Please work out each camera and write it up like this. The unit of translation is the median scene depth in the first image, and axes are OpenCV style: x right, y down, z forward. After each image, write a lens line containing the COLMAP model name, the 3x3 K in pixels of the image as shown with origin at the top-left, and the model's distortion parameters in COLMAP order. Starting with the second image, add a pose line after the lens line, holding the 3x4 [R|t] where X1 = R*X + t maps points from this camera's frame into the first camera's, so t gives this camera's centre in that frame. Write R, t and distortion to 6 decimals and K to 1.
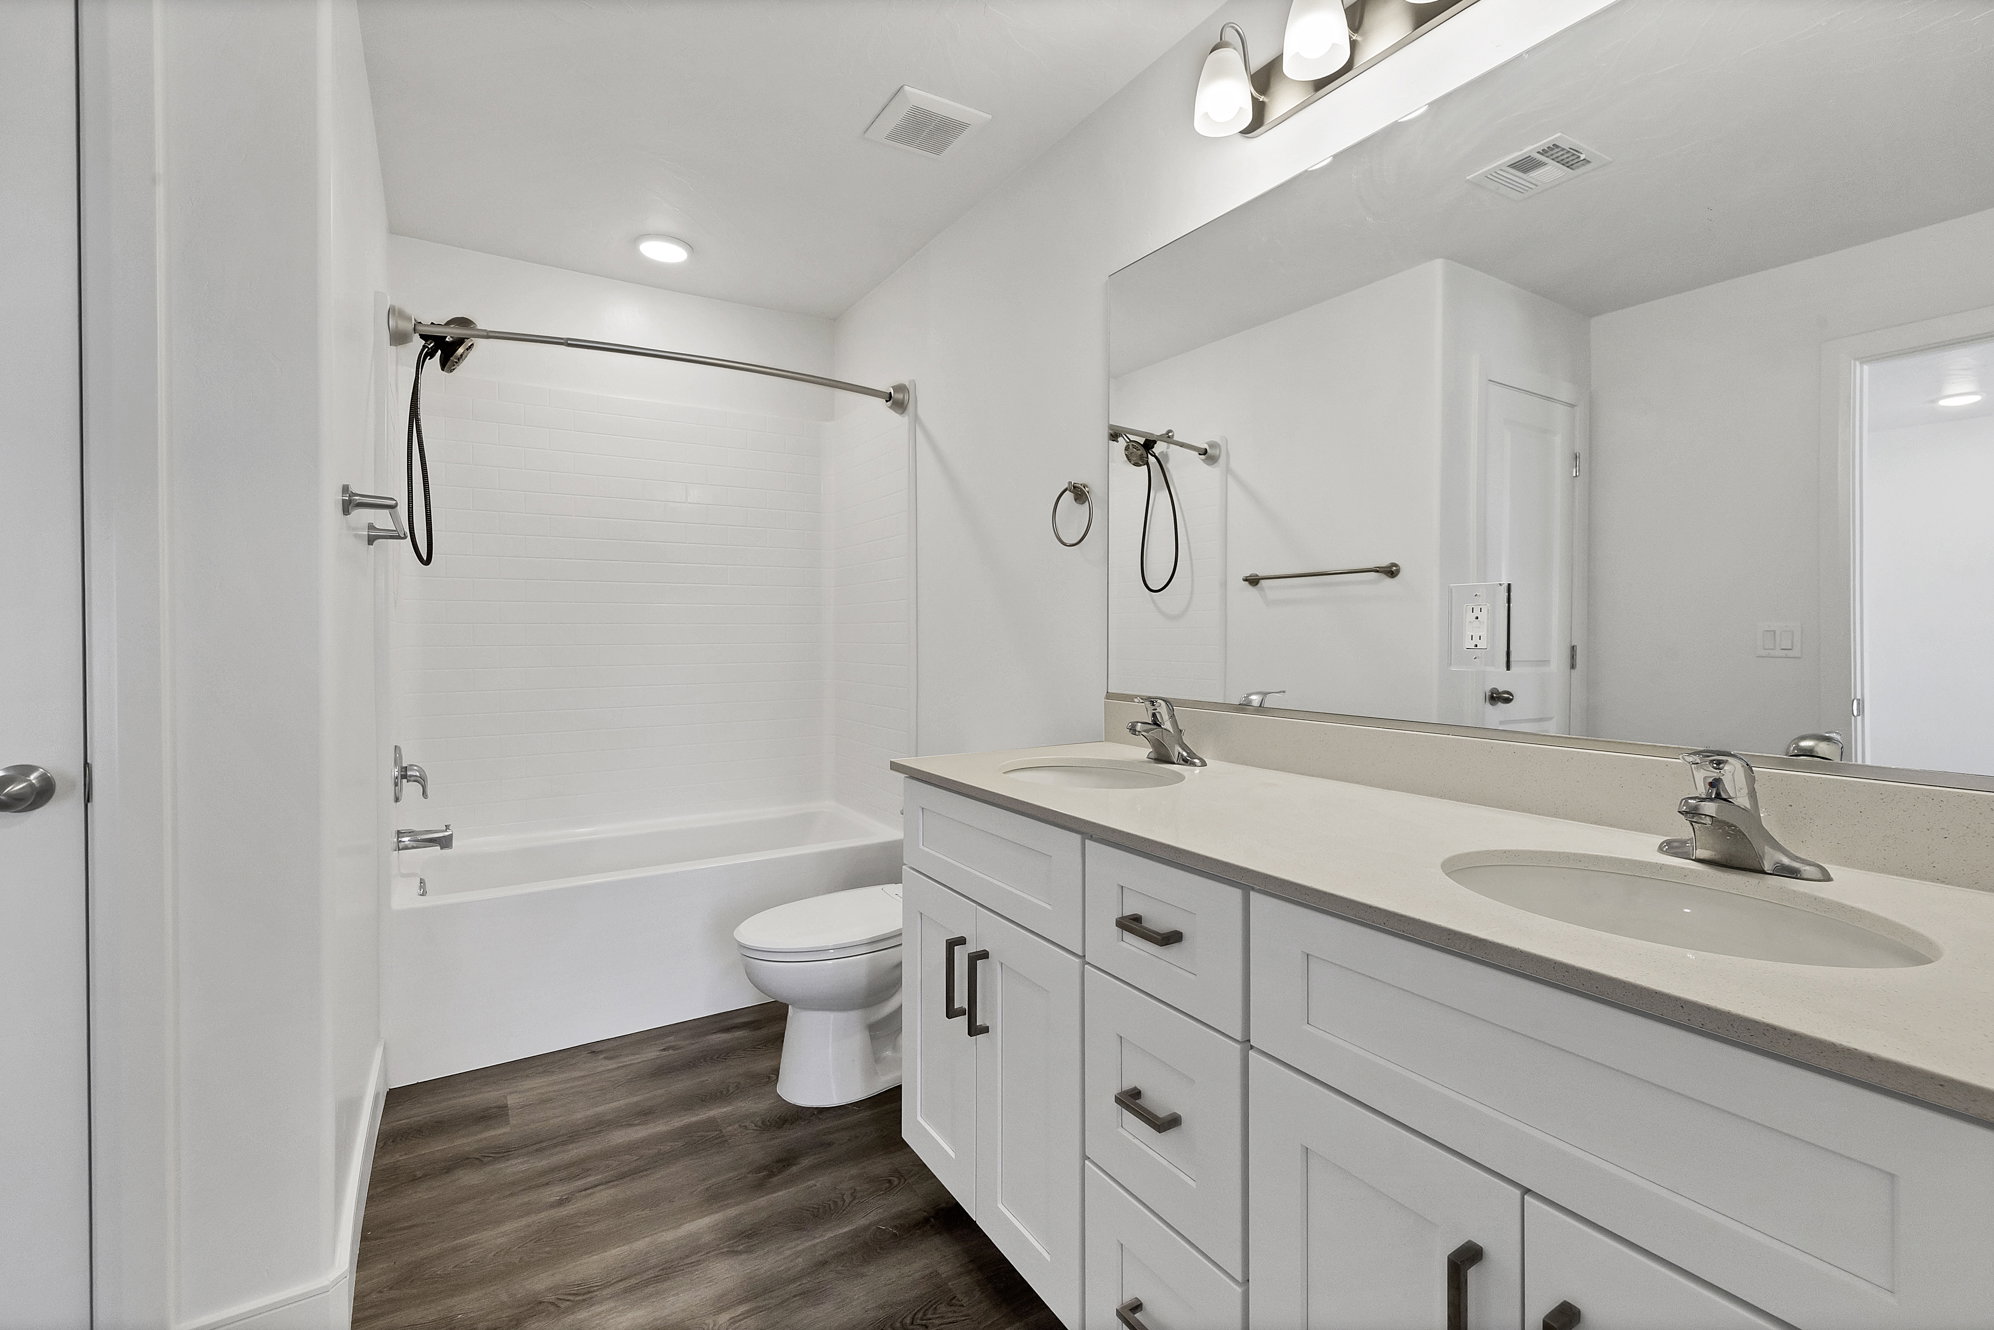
lens RADIAL K [[860.1, 0, 1011.0], [0, 860.1, 641.1], [0, 0, 1]] dist [0.004888, 0.000303]
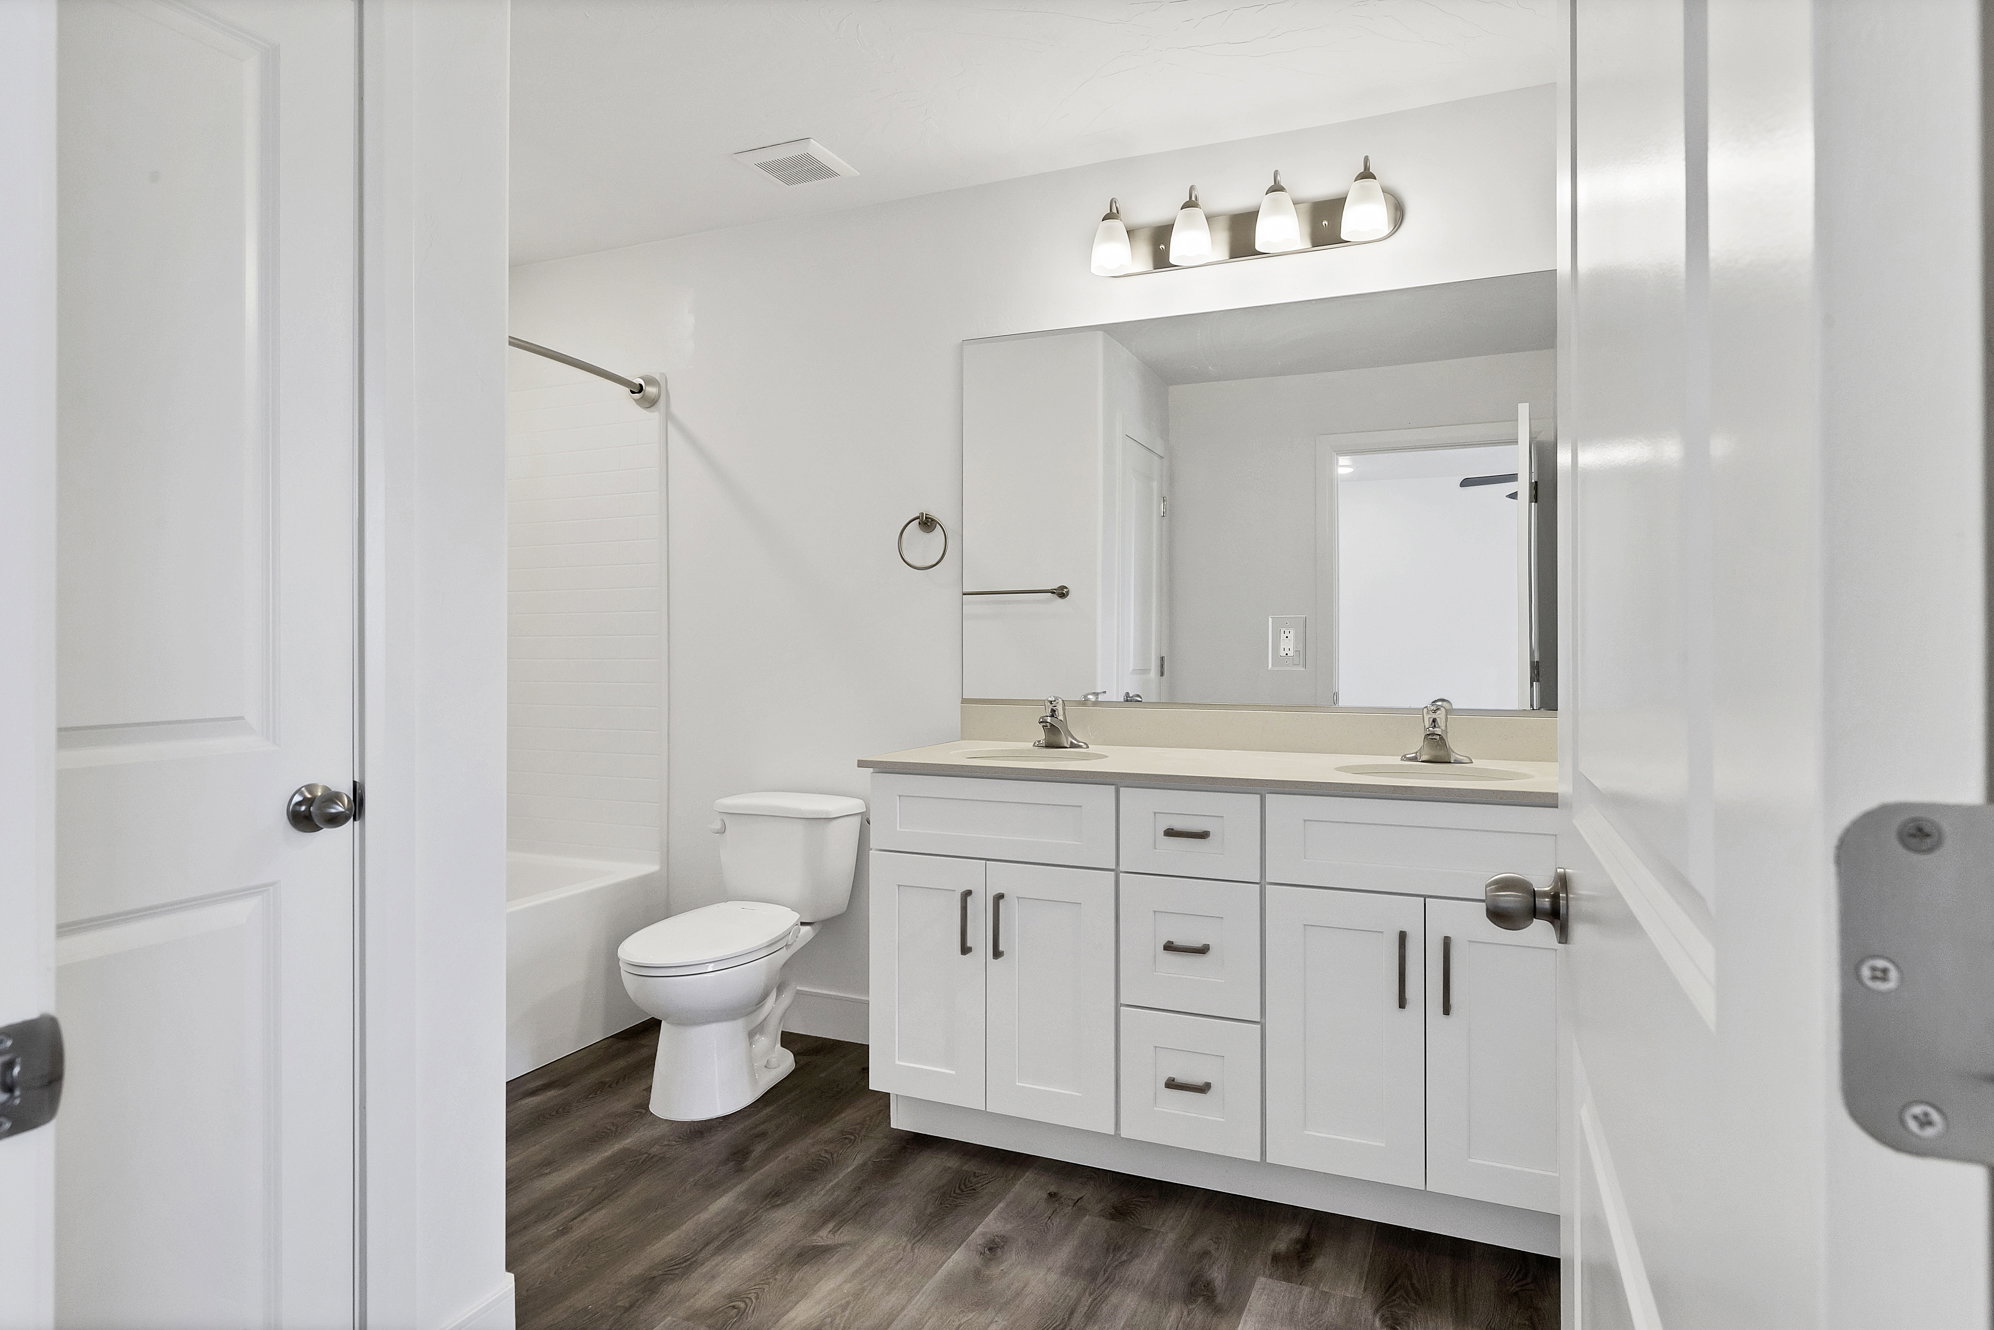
lens RADIAL K [[1129.7, 0, 999.3], [0, 1129.7, 642.9], [0, 0, 1]] dist [0.019421, 0.001054]
pose [[0.826947, 0.001466, 0.562278, -0.703648], [0.005157, 0.999935, -0.010191, 0.001436], [-0.562256, 0.011327, 0.826886, -0.291349]]
